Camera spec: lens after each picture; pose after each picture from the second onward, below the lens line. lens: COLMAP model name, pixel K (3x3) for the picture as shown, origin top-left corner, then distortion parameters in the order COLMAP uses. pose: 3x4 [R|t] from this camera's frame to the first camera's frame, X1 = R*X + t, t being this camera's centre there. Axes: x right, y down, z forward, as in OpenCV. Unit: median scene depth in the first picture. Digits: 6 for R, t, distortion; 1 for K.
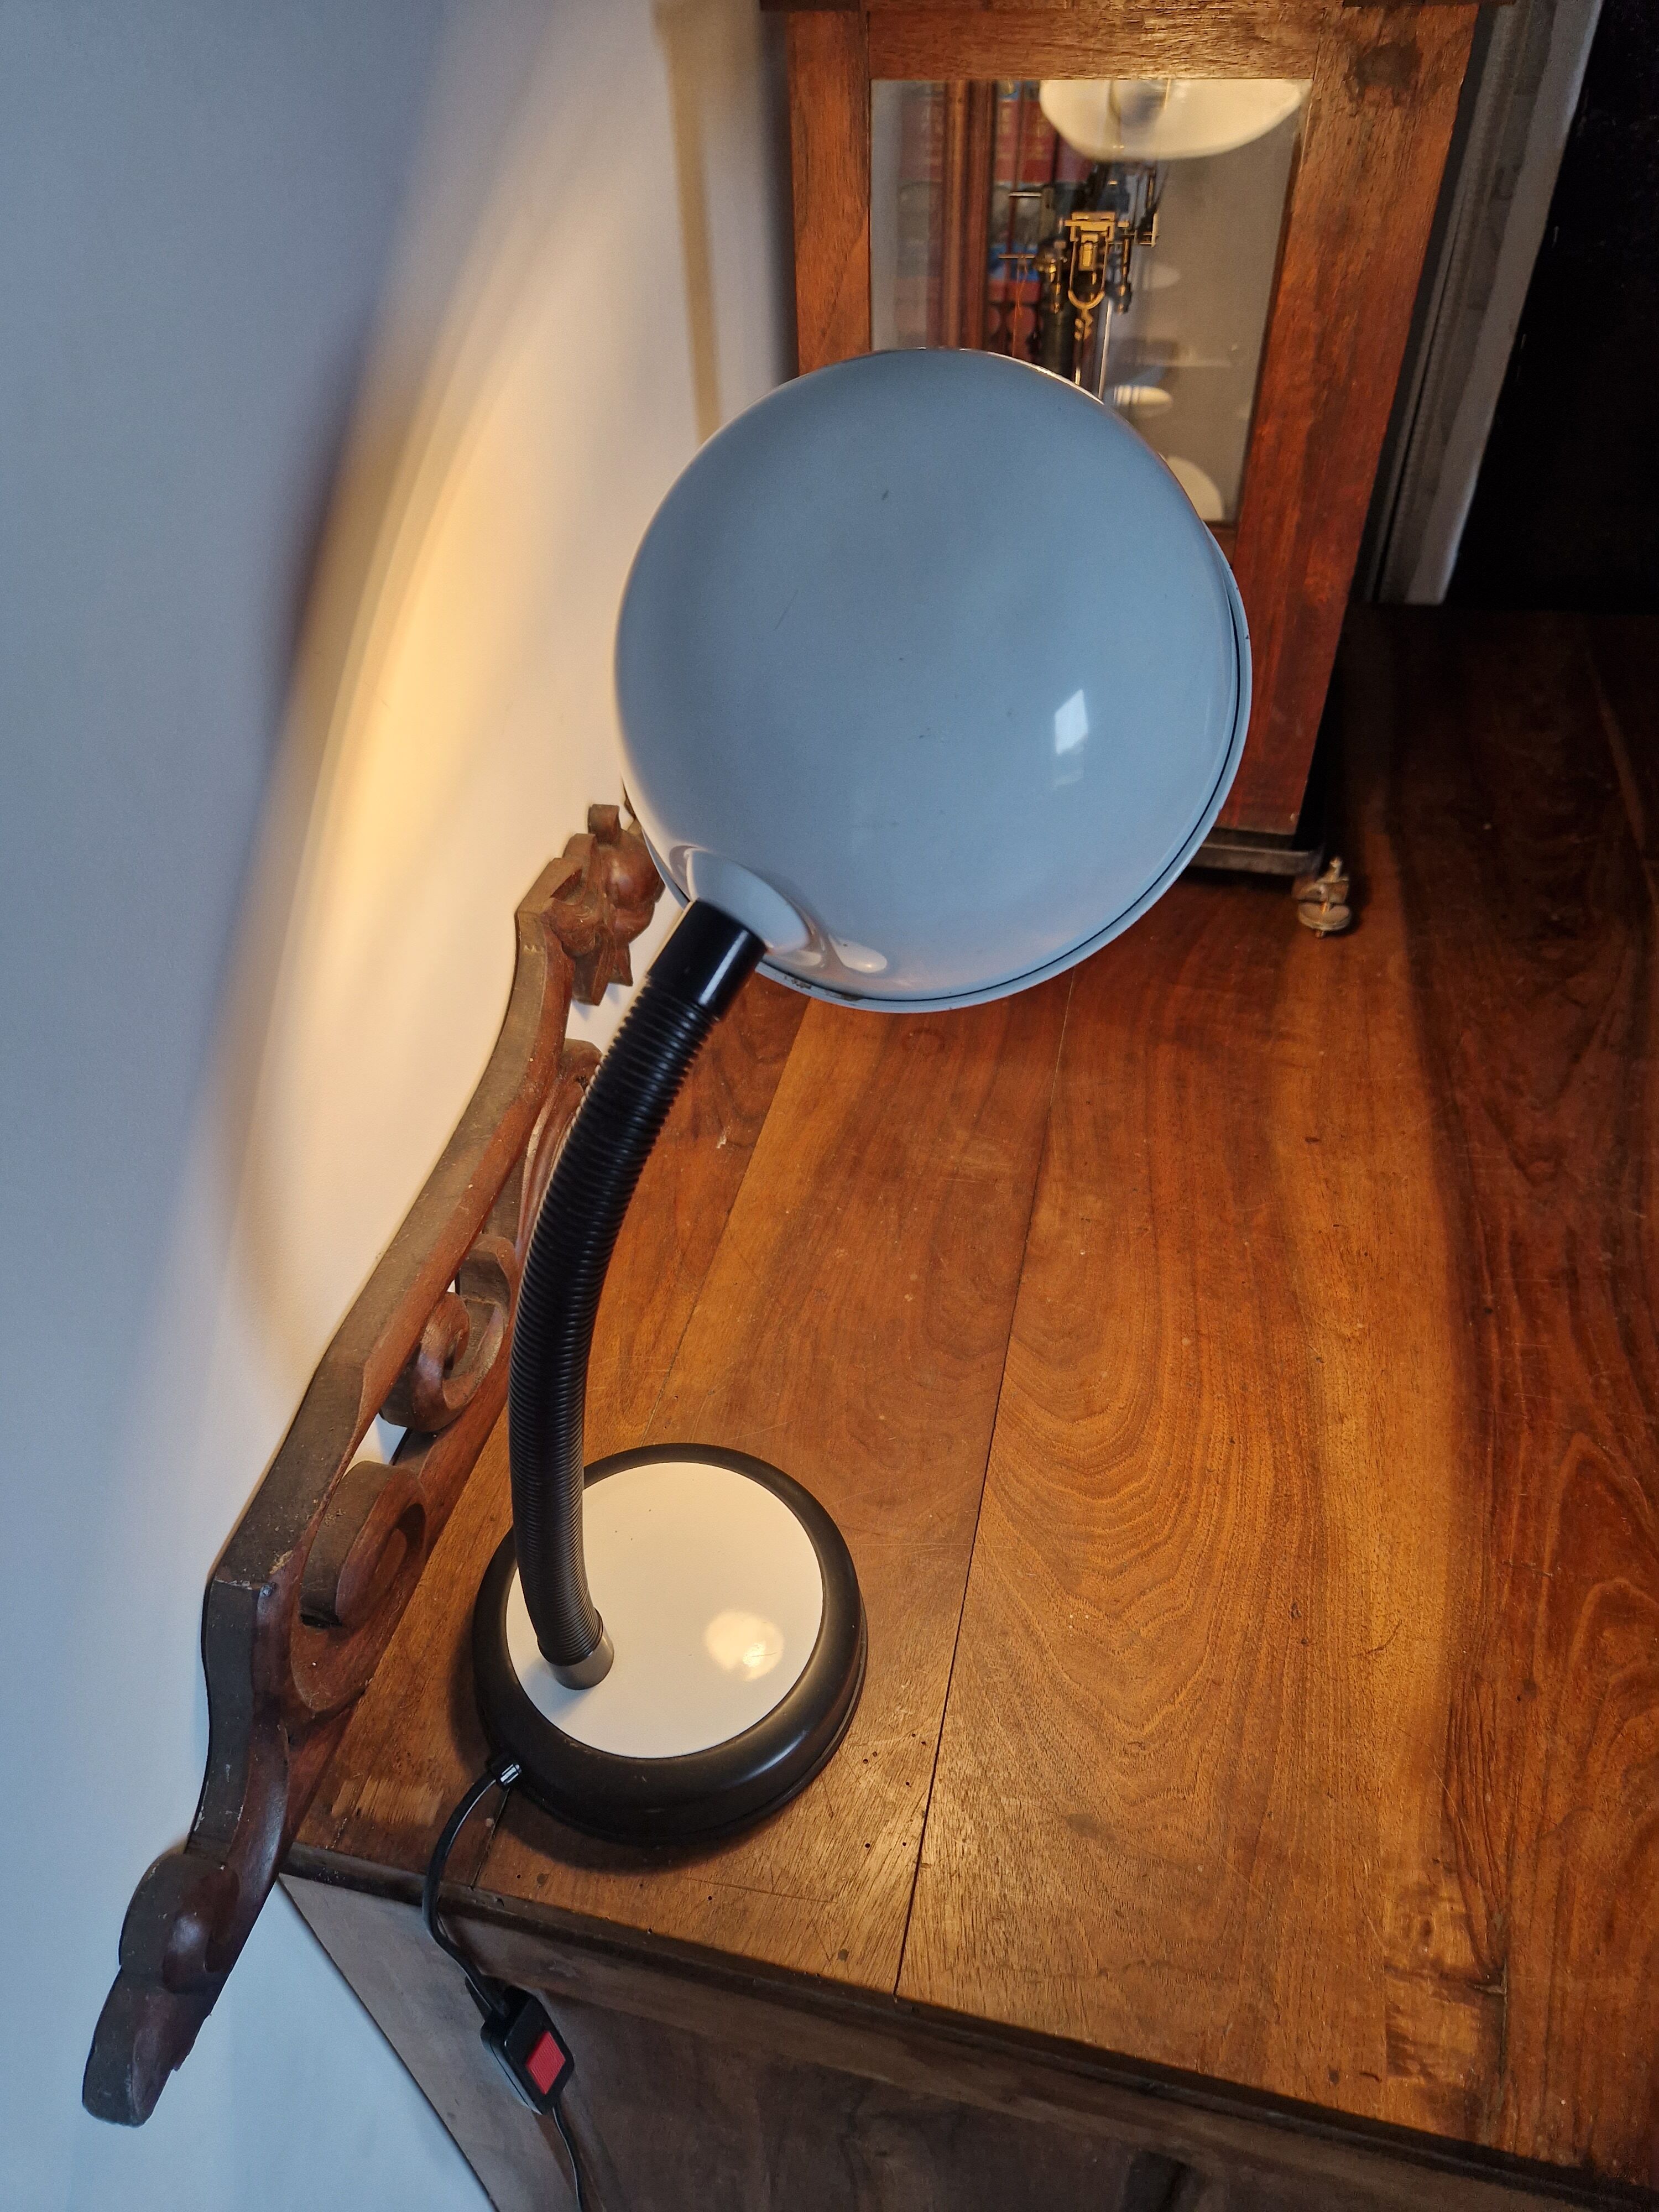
lens RADIAL K [[1511.9, 0, 804.6], [0, 1511.9, 1074.5], [0, 0, 1]] dist [0.017328, -0.027584]
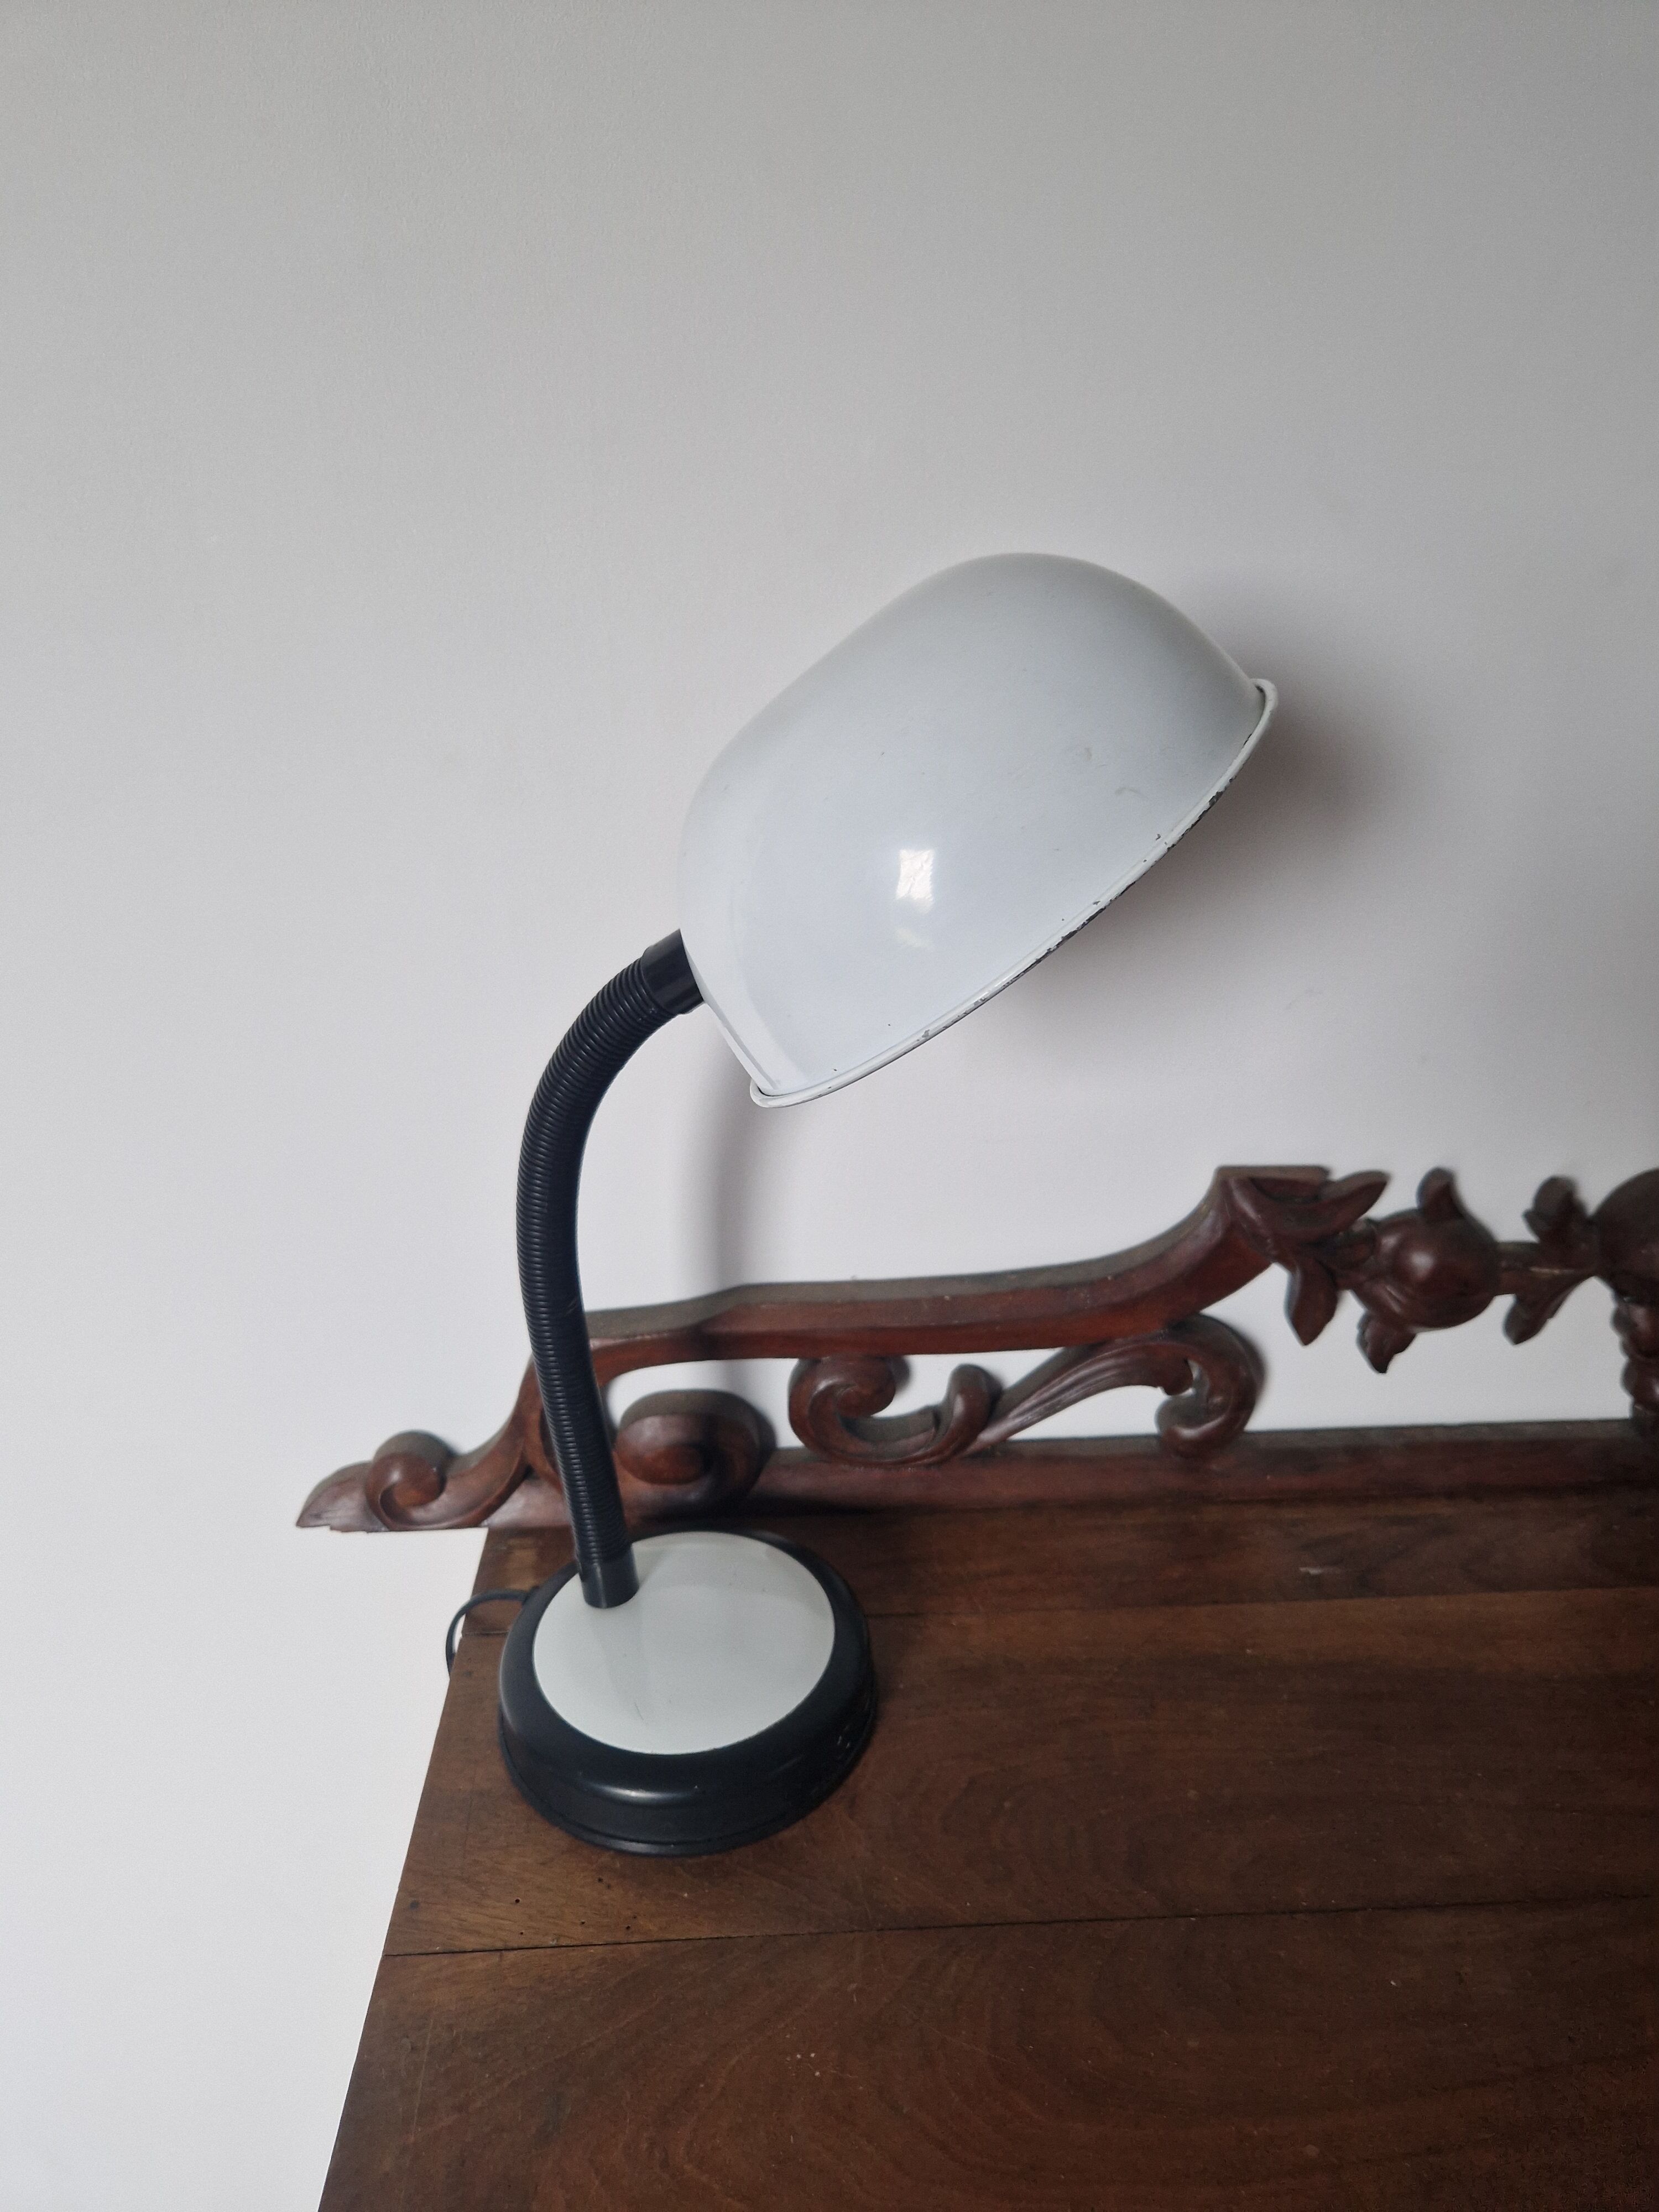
lens RADIAL K [[1511.9, 0, 800.6], [0, 1511.9, 1083.6], [0, 0, 1]] dist [0.017328, -0.027584]
pose [[0.266049, 0.404990, -0.874758, 0.583492], [-0.630857, 0.759294, 0.159665, -0.136735], [0.728861, 0.509368, 0.457500, 0.320861]]
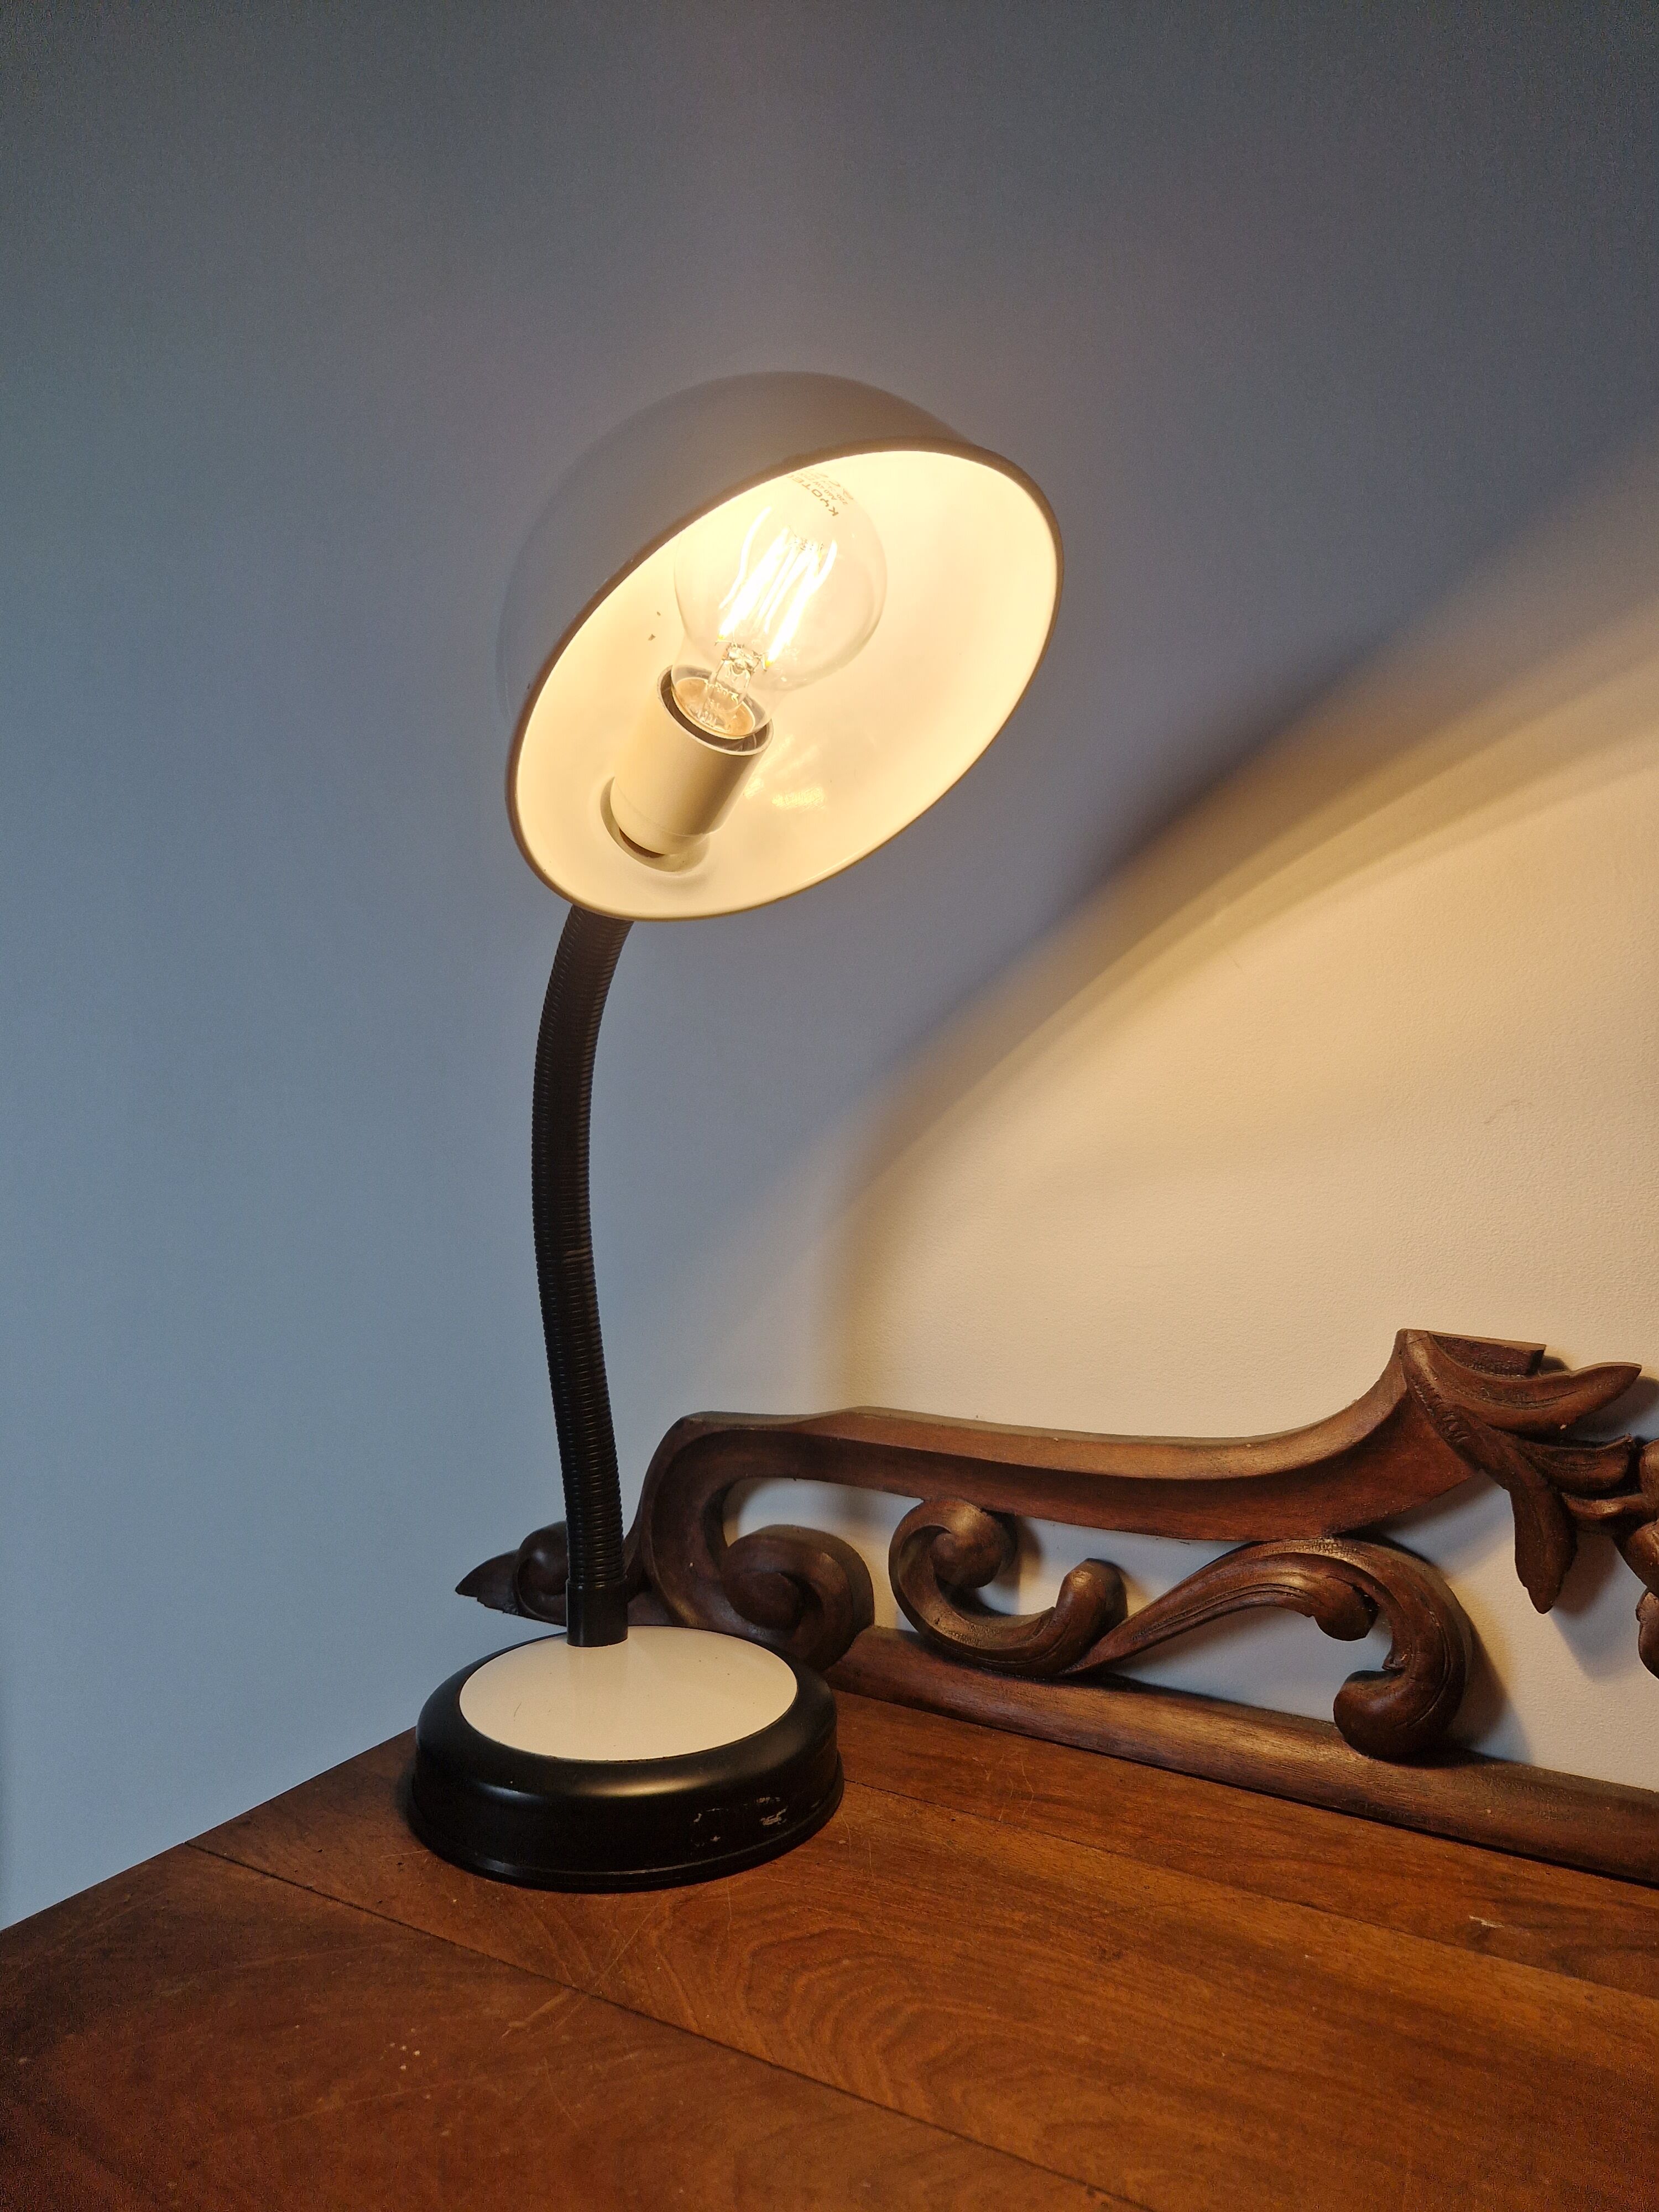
lens RADIAL K [[1511.9, 0, 811.2], [0, 1511.9, 1047.3], [0, 0, 1]] dist [0.017328, -0.027584]
pose [[-0.278543, 0.006214, -0.960404, 0.656254], [-0.640590, 0.743852, 0.190601, -0.171042], [0.715583, 0.668315, -0.203214, 0.843836]]
